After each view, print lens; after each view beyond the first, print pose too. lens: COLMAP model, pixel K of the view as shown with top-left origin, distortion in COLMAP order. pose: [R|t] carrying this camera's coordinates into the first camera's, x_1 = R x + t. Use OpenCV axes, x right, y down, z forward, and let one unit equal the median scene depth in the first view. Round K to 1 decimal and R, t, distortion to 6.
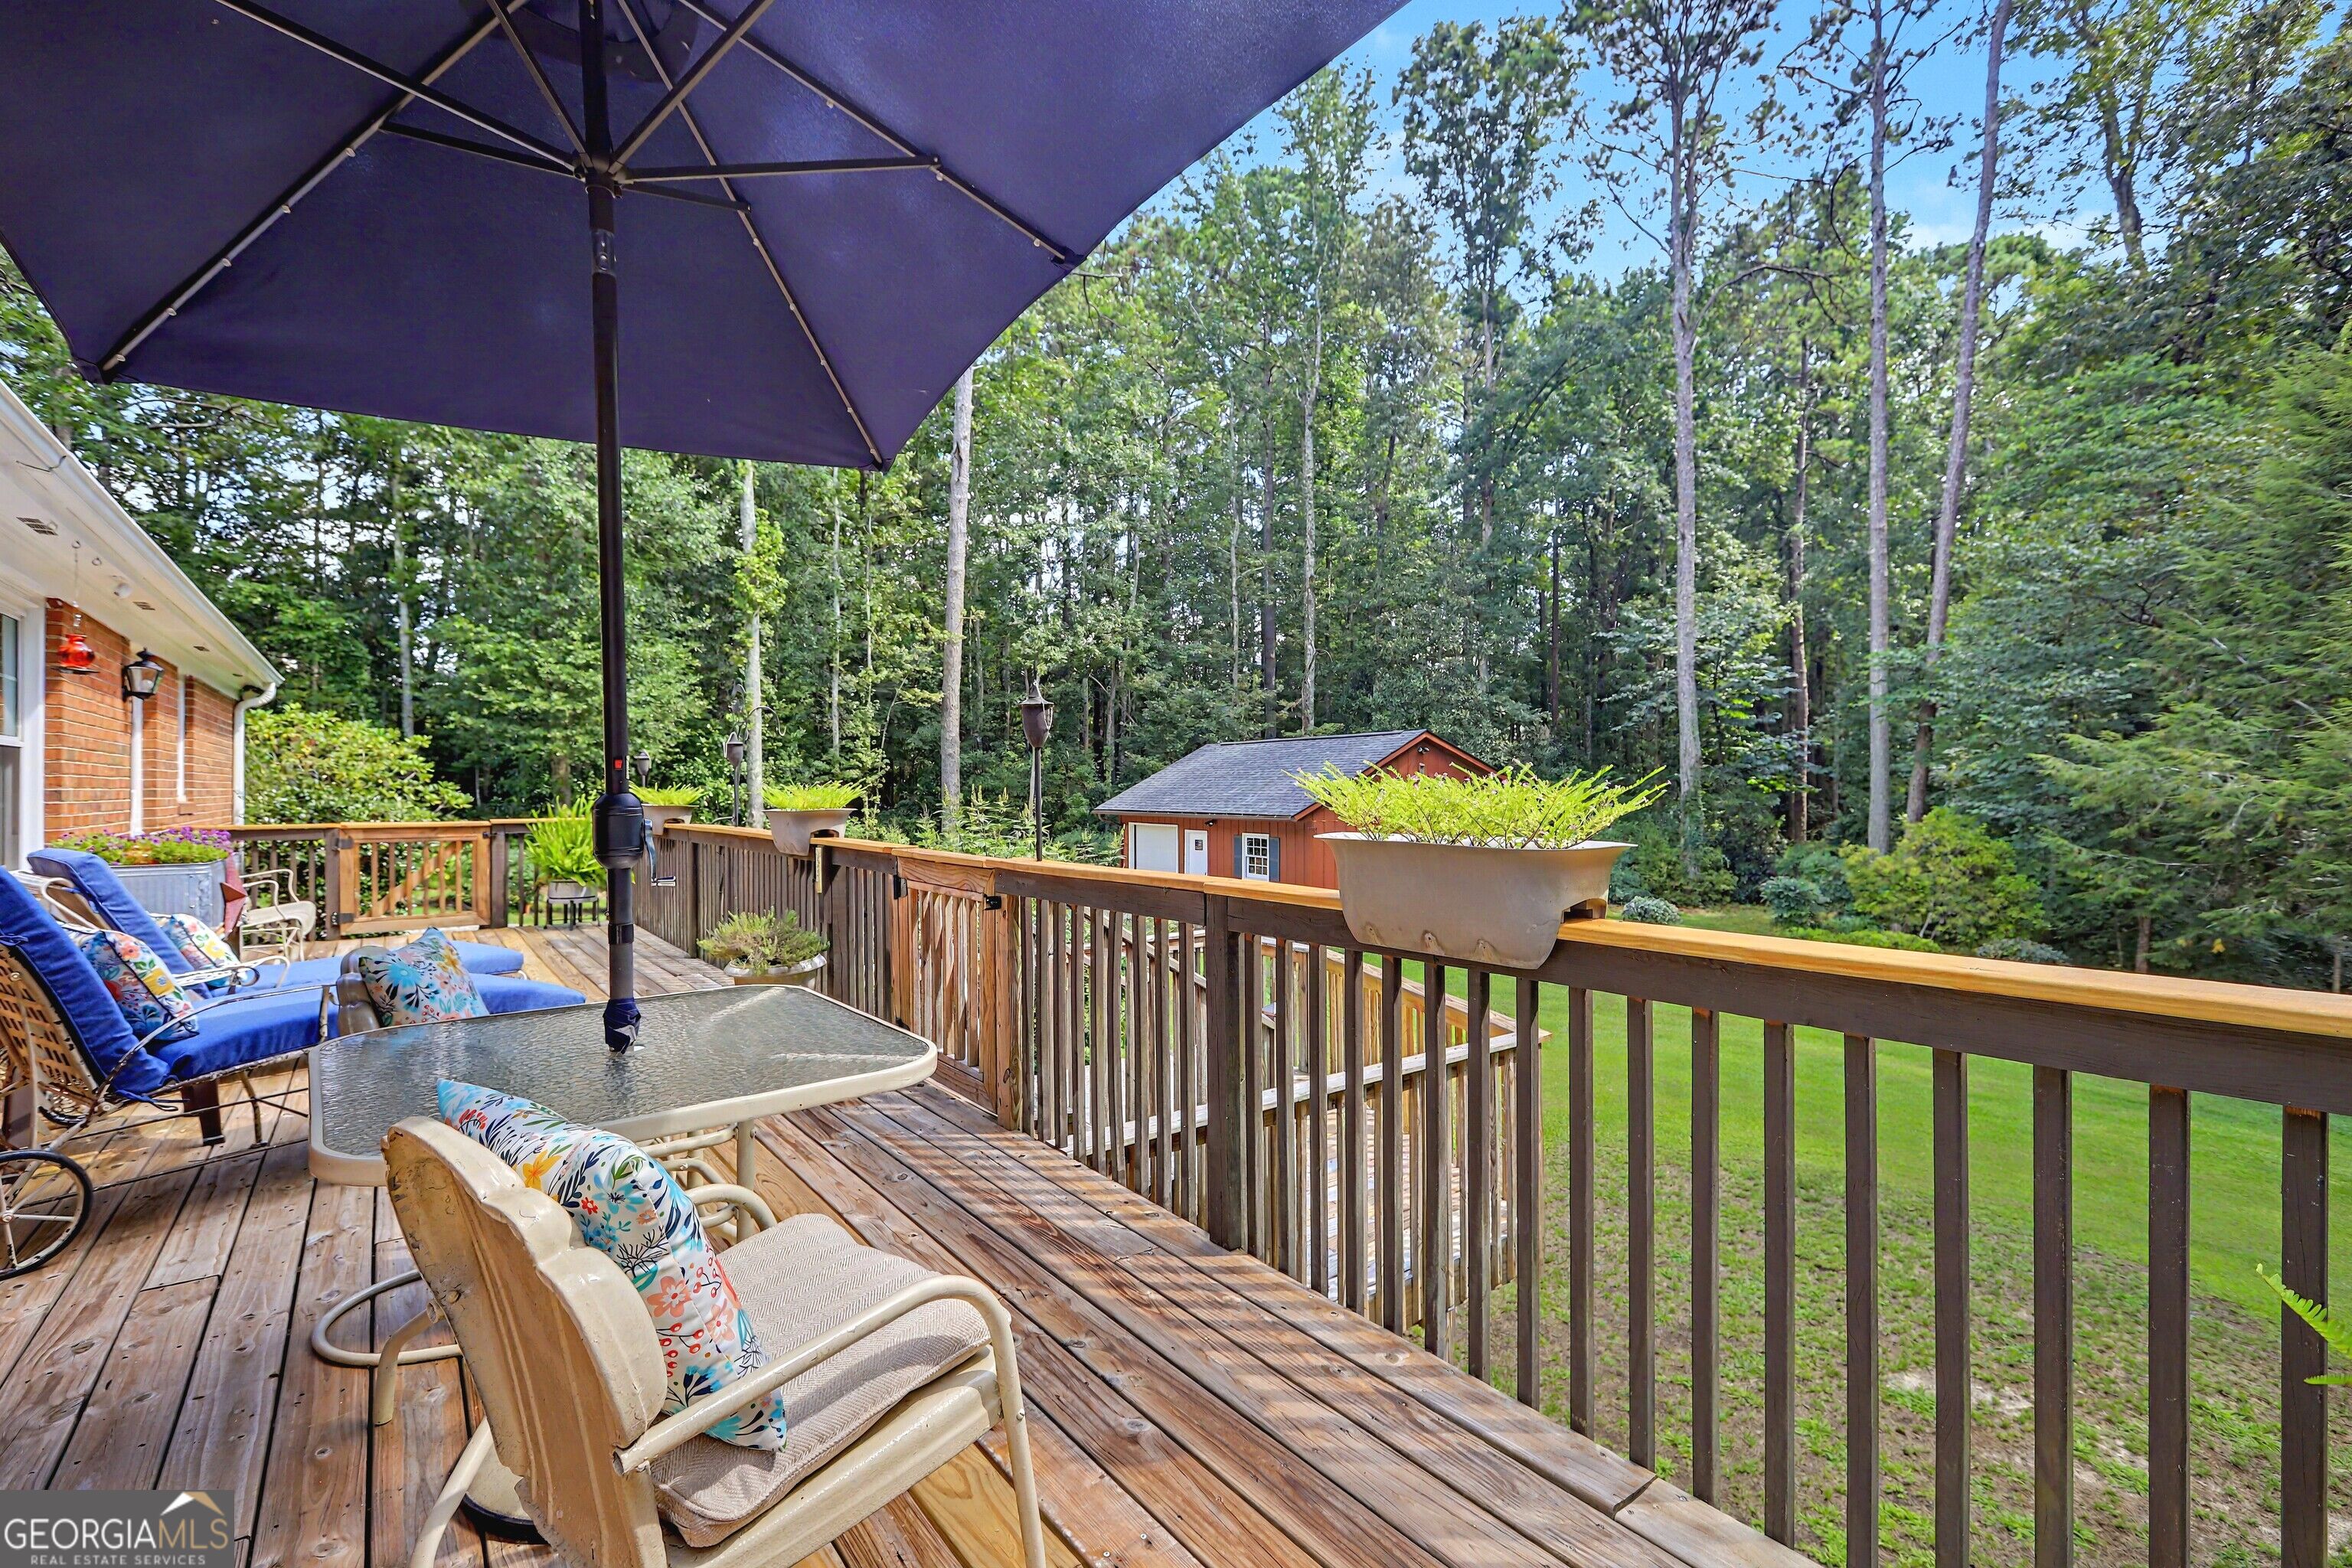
lens RADIAL K [[1076.9, 0, 1154.4], [0, 1076.9, 787.5], [0, 0, 1]] dist [-0.003694, 0.001632]
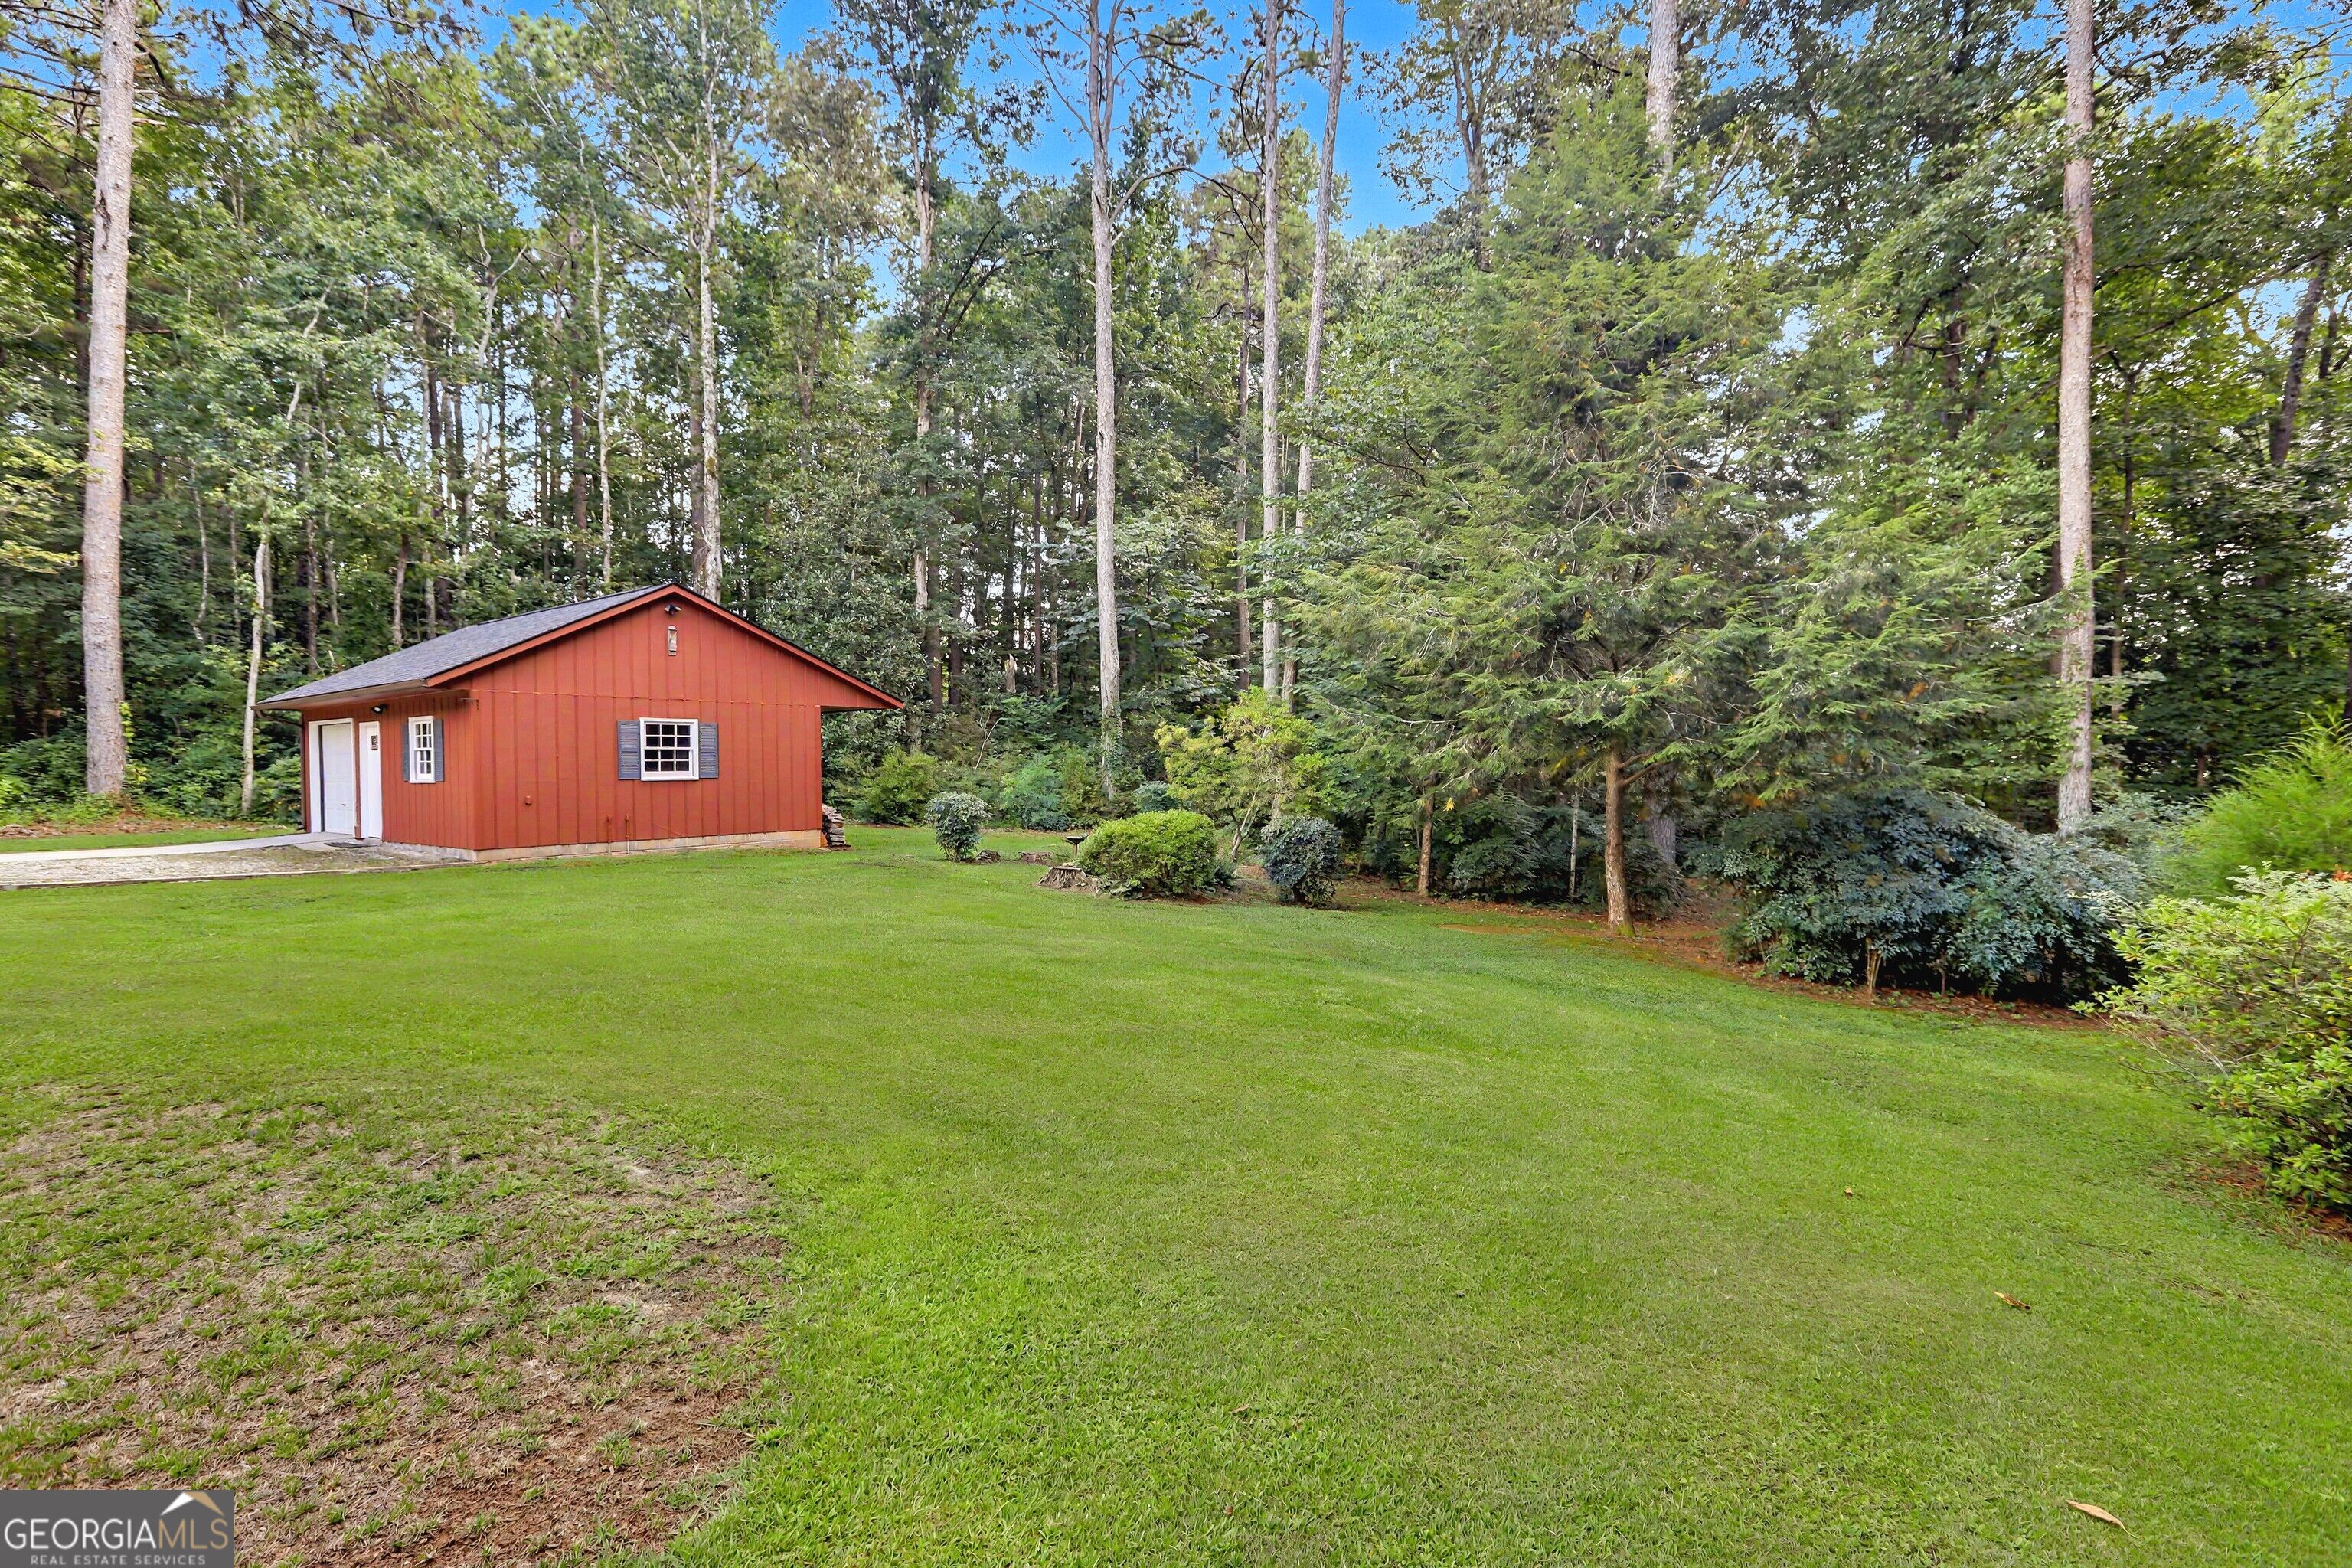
lens RADIAL K [[1076.9, 0, 1194.3], [0, 1076.9, 777.9], [0, 0, 1]] dist [-0.003694, 0.001632]
pose [[0.922882, -0.010833, 0.384931, 0.205428], [0.007182, 0.999915, 0.010921, 0.055480], [-0.385016, -0.007314, 0.922881, 0.103351]]
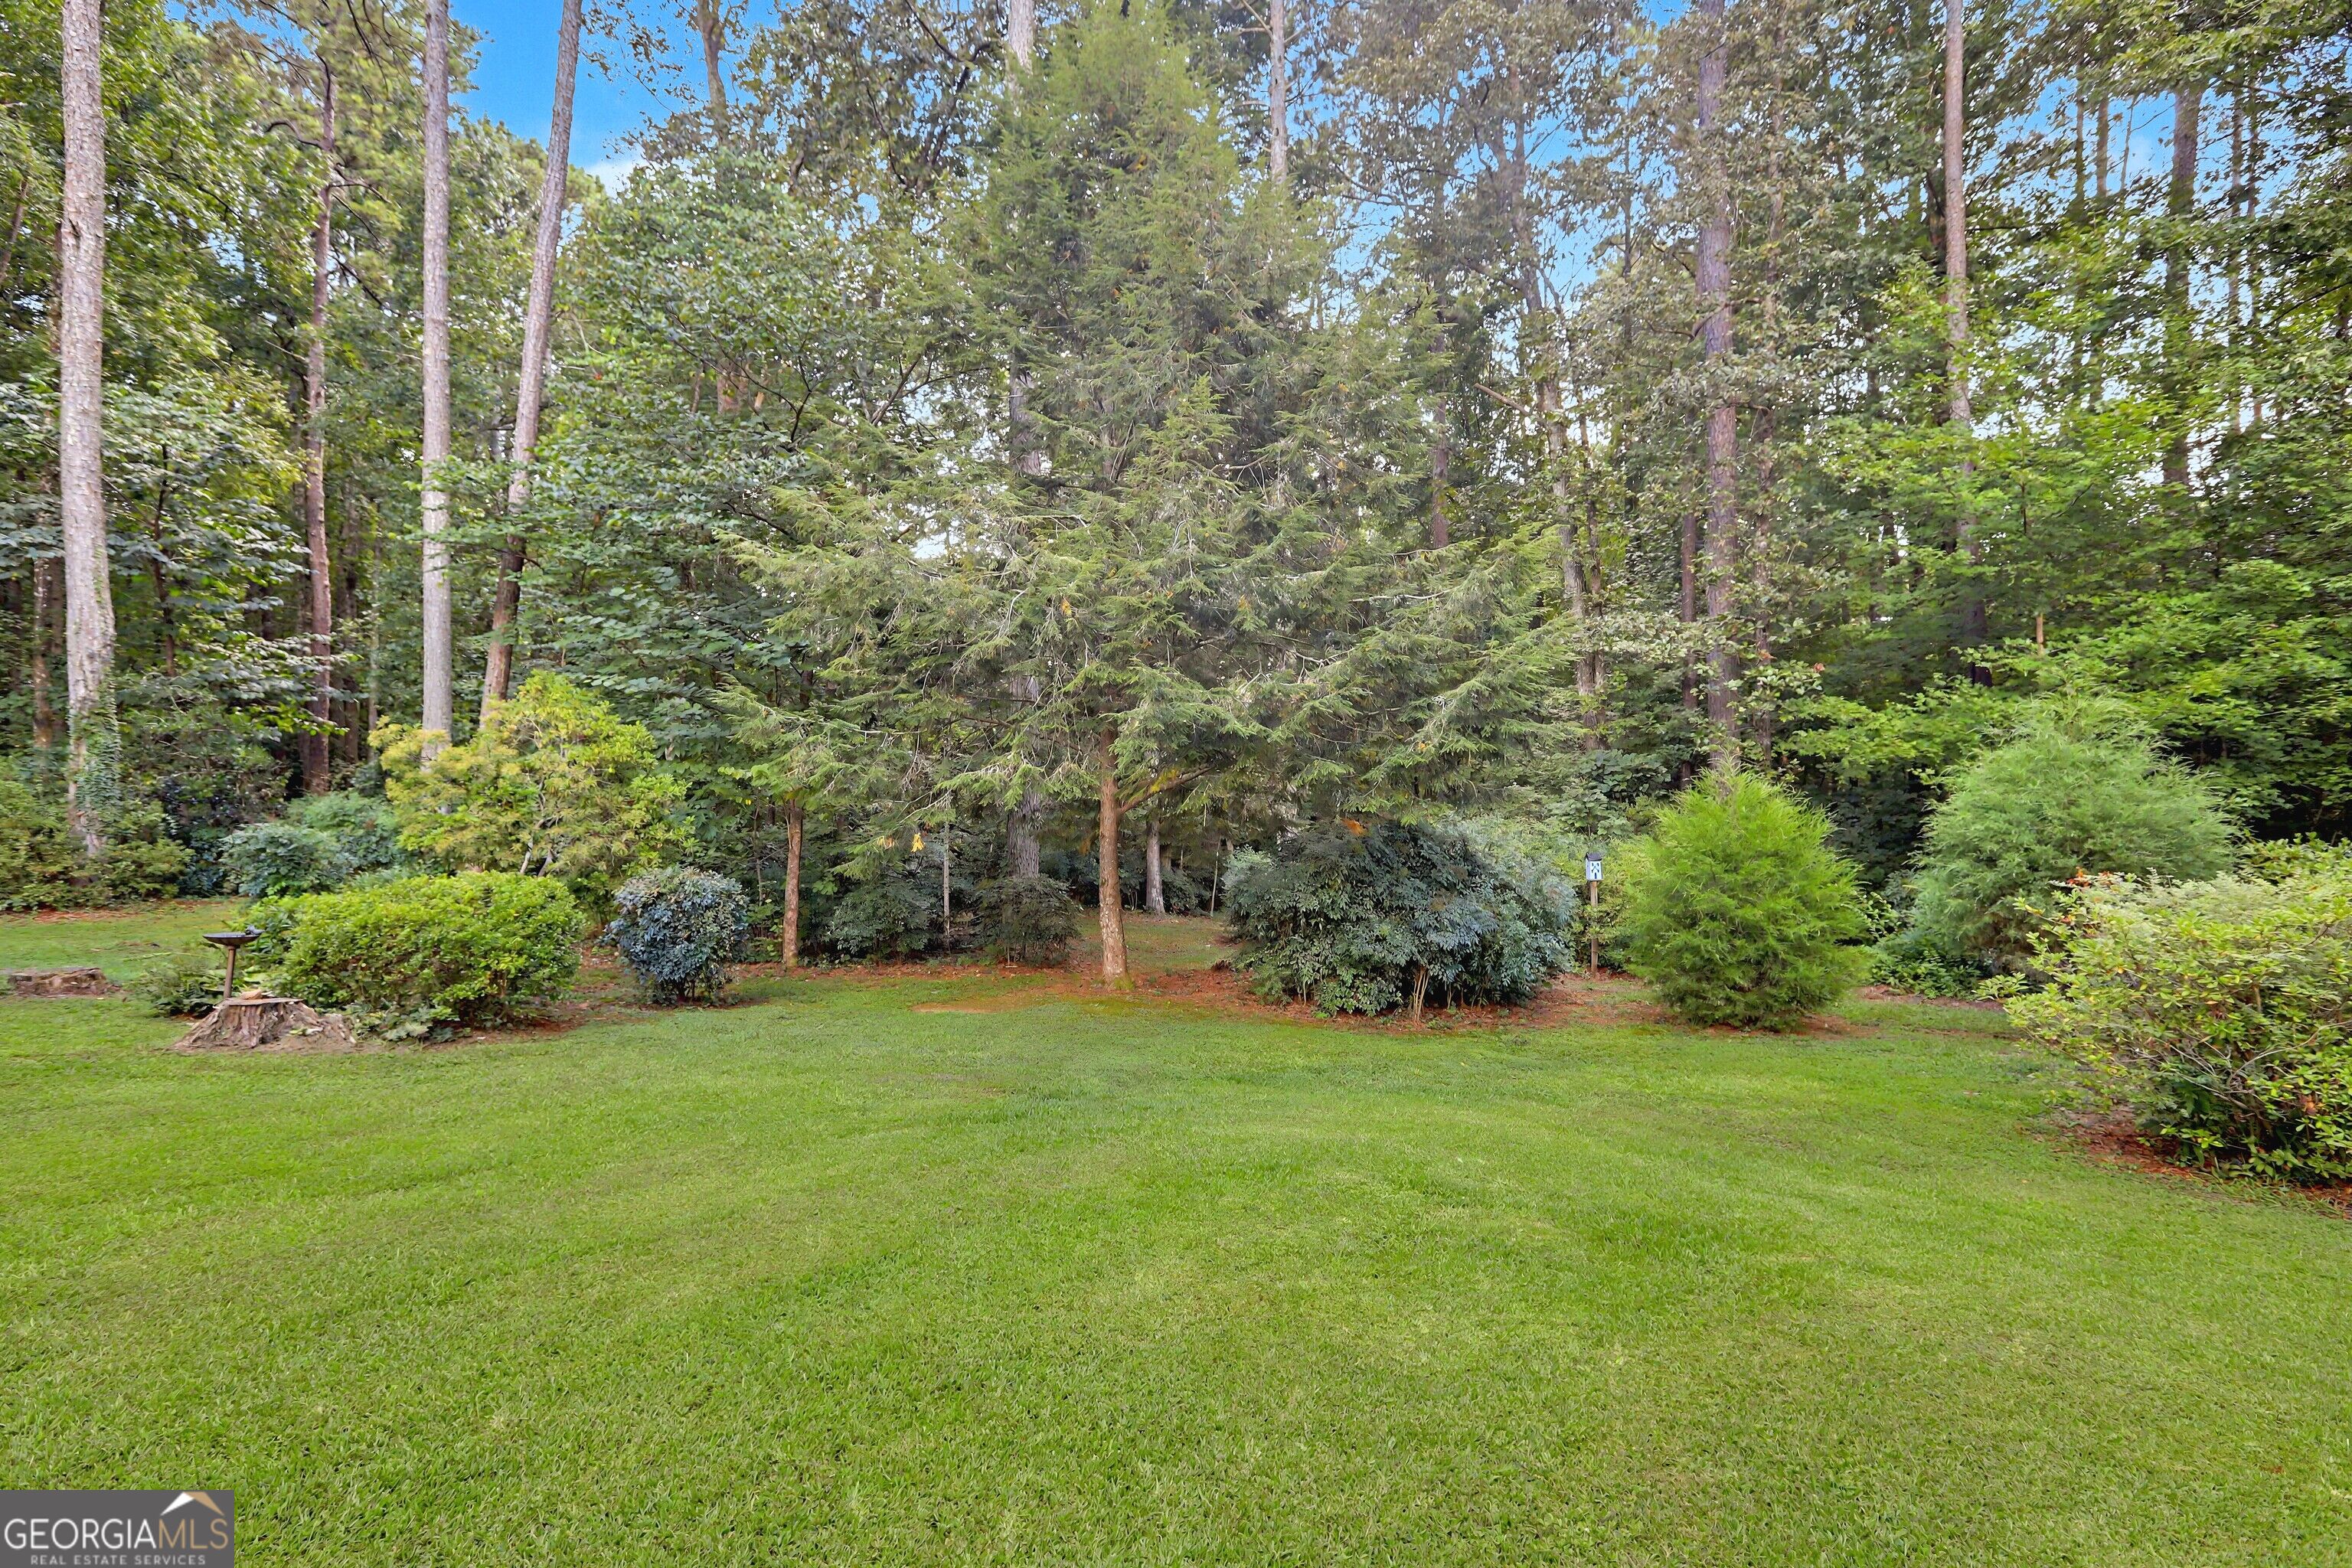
lens RADIAL K [[1076.9, 0, 1174.8], [0, 1076.9, 781.6], [0, 0, 1]] dist [-0.003694, 0.001632]
pose [[0.362676, 0.003496, 0.931909, 0.189643], [0.010518, 0.999914, -0.007844, 0.056246], [-0.931856, 0.012647, 0.362608, 0.289665]]
